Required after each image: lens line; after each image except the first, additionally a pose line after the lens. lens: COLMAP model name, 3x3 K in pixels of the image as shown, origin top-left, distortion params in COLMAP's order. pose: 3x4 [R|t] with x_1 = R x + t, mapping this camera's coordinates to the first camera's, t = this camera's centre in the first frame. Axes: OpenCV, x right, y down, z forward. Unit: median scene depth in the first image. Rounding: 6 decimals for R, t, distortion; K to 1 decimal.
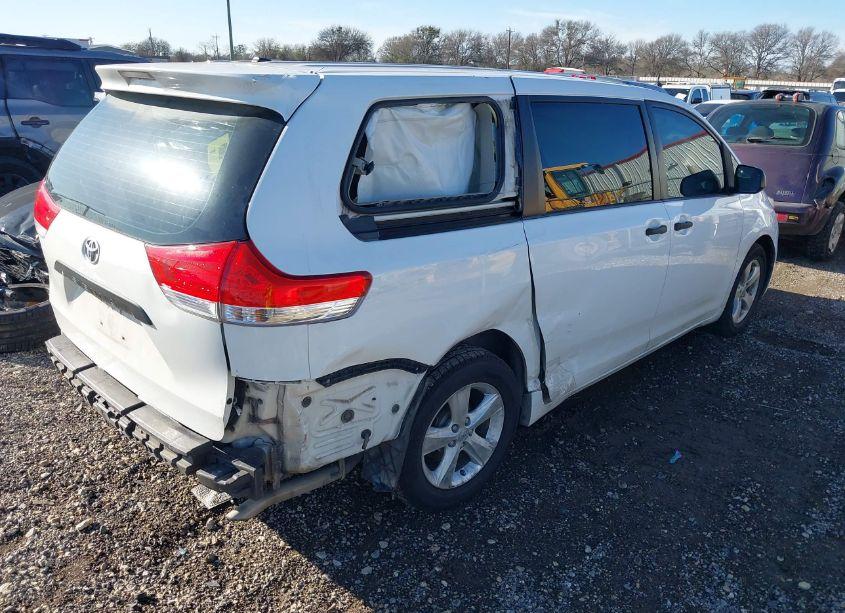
lens RADIAL K [[724.8, 0, 417.5], [0, 724.8, 364.5], [0, 0, 1]] dist [0.016732, -0.000313]
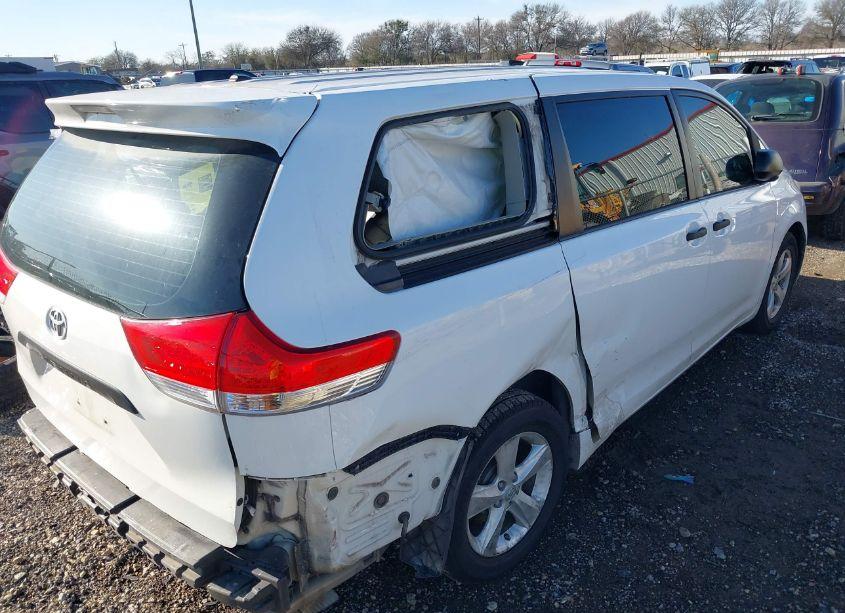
lens RADIAL K [[716.1, 0, 427.7], [0, 716.1, 362.4], [0, 0, 1]] dist [-0.000853, 0.015573]
pose [[0.996341, -0.081979, 0.024155, -0.045770], [0.081687, 0.996575, 0.012833, -0.084018], [-0.025124, -0.010813, 0.999626, 0.158470]]
